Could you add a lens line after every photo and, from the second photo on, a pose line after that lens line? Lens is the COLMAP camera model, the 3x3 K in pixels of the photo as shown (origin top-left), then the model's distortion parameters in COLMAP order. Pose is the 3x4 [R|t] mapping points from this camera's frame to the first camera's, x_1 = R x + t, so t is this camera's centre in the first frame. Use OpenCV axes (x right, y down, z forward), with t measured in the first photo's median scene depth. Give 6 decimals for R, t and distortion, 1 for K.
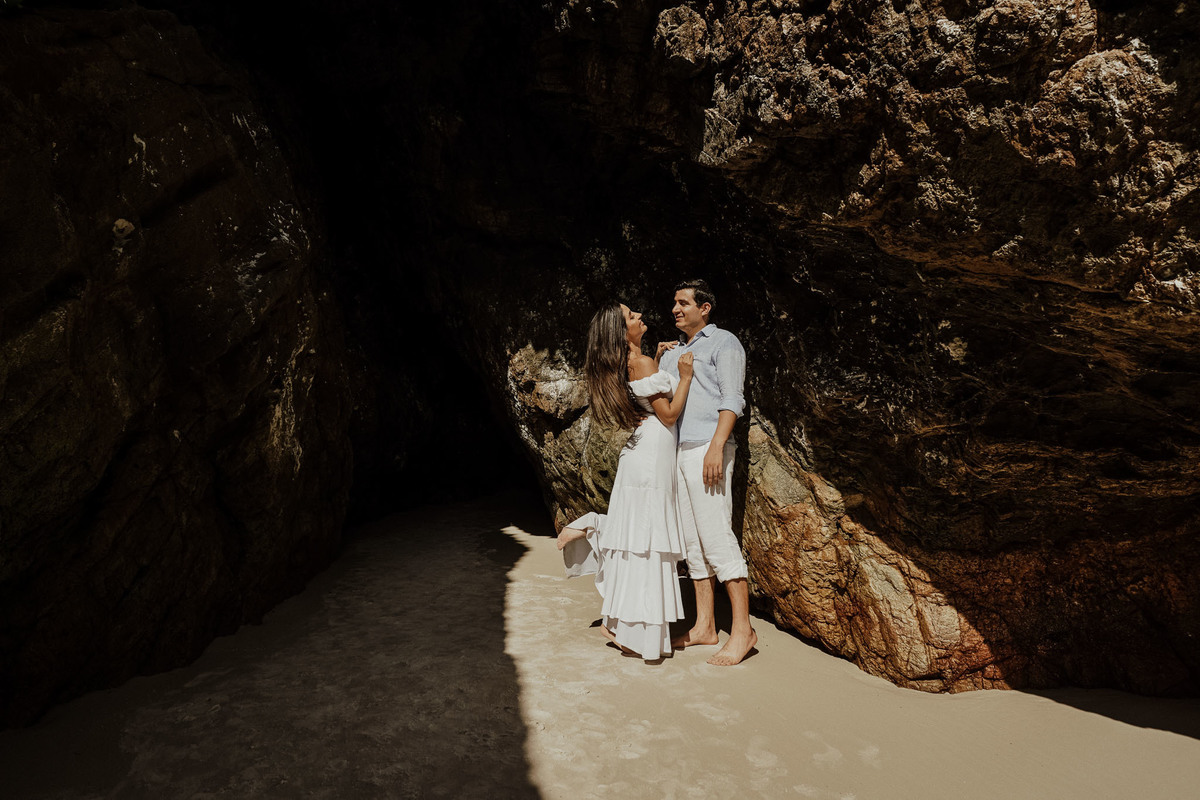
lens RADIAL K [[670.2, 0, 591.9], [0, 670.2, 392.5], [0, 0, 1]] dist [-0.026473, 0.013144]
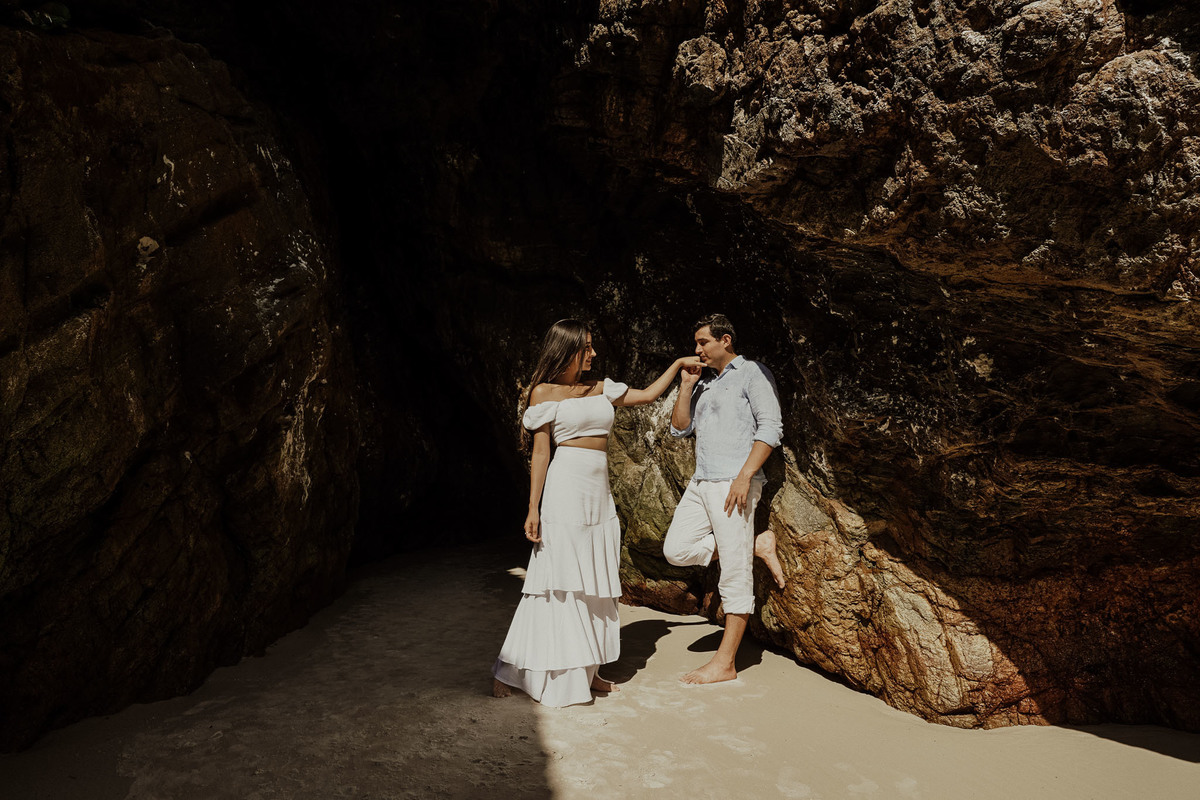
lens RADIAL K [[670.2, 0, 593.2], [0, 670.2, 389.8], [0, 0, 1]] dist [-0.026473, 0.013144]
pose [[0.999955, 0.008617, -0.003976, -0.023361], [-0.008886, 0.997248, -0.073604, 0.041115], [0.003331, 0.073636, 0.997280, 0.010308]]
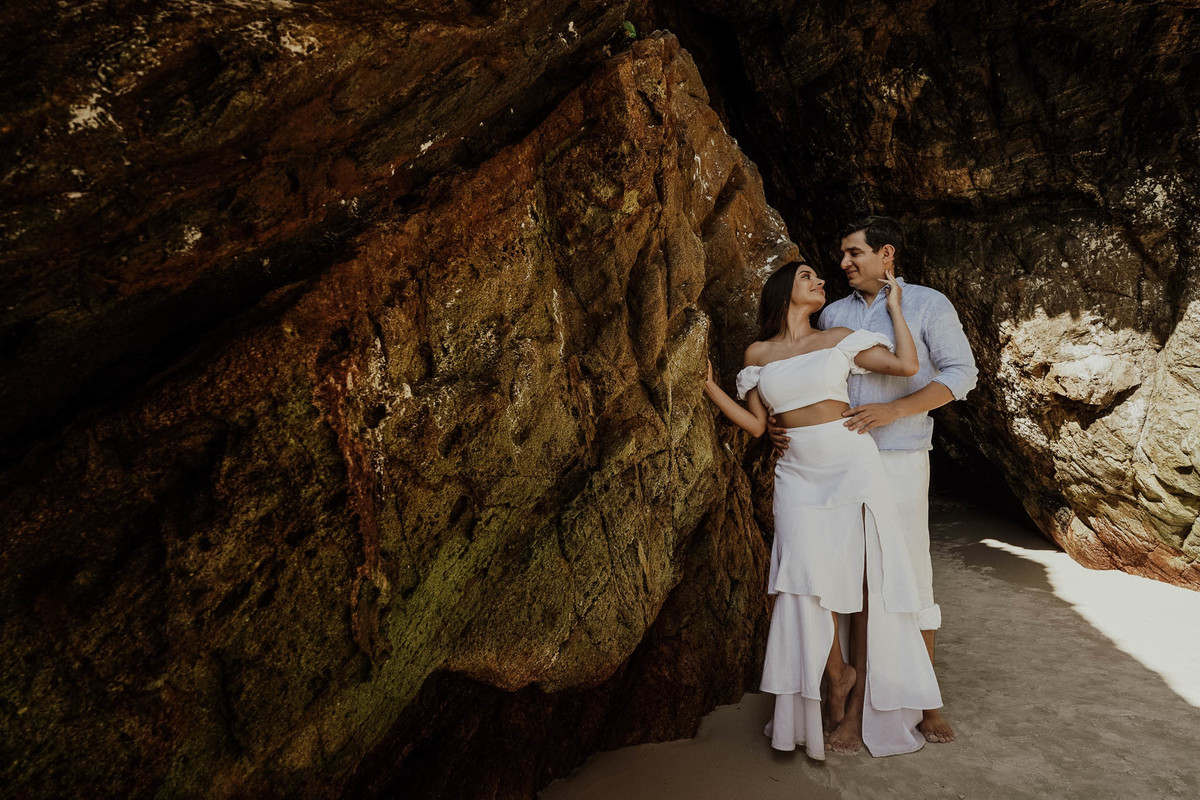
lens RADIAL K [[670.2, 0, 604.1], [0, 670.2, 393.7], [0, 0, 1]] dist [-0.026473, 0.013144]
pose [[0.862467, -0.102001, -0.495729, -0.349795], [0.093230, 0.994738, -0.042474, 0.010624], [0.497453, -0.009584, 0.867438, 0.042923]]
